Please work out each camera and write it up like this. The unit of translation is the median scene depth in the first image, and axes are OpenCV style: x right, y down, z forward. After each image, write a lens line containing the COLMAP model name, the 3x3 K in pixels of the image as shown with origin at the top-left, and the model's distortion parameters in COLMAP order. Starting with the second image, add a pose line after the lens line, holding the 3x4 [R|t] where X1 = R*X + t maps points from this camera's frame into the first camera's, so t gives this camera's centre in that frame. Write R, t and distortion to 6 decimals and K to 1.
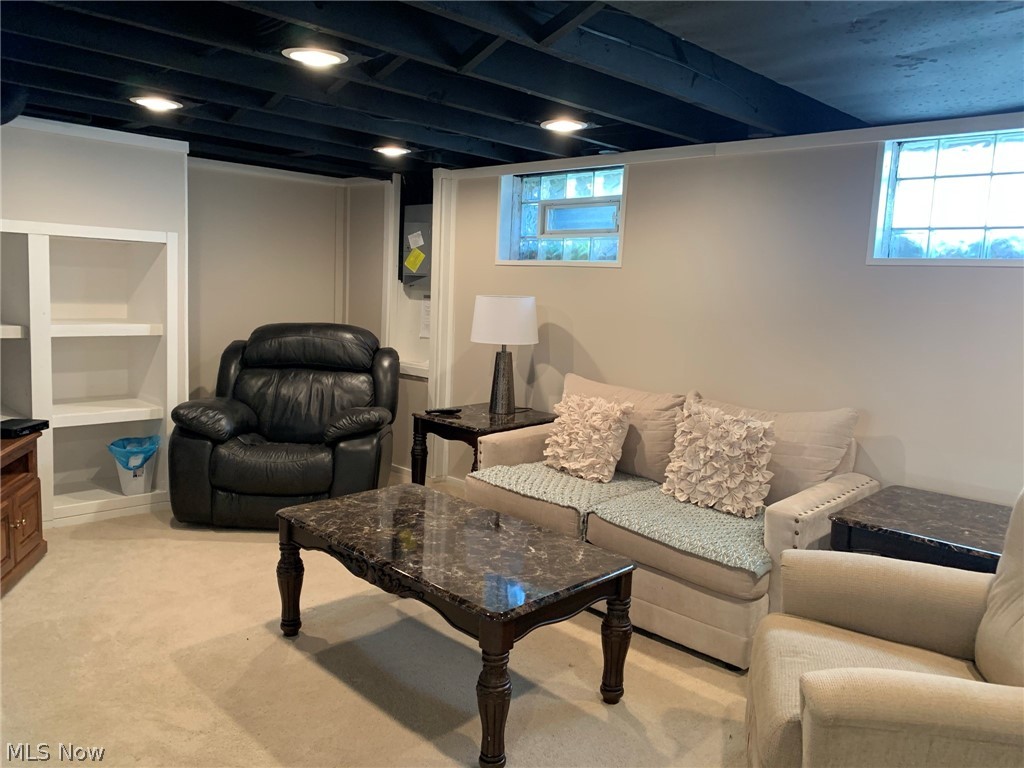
lens RADIAL K [[775.6, 0, 511.5], [0, 775.6, 384.0], [0, 0, 1]] dist [0.043315, -0.051532]
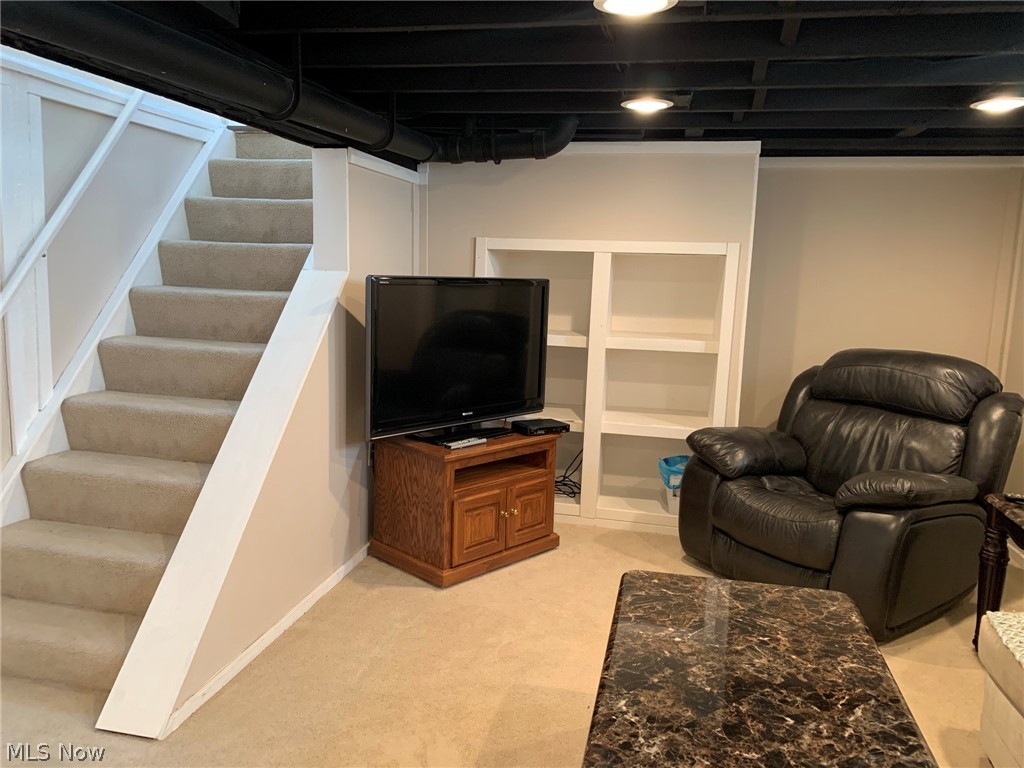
lens RADIAL K [[775.6, 0, 512.5], [0, 775.6, 380.5], [0, 0, 1]] dist [0.043315, -0.051532]
pose [[0.537935, 0.092983, -0.837842, 0.215933], [-0.116200, 0.992589, 0.035550, -0.036929], [0.834939, 0.078233, 0.544754, 0.306864]]
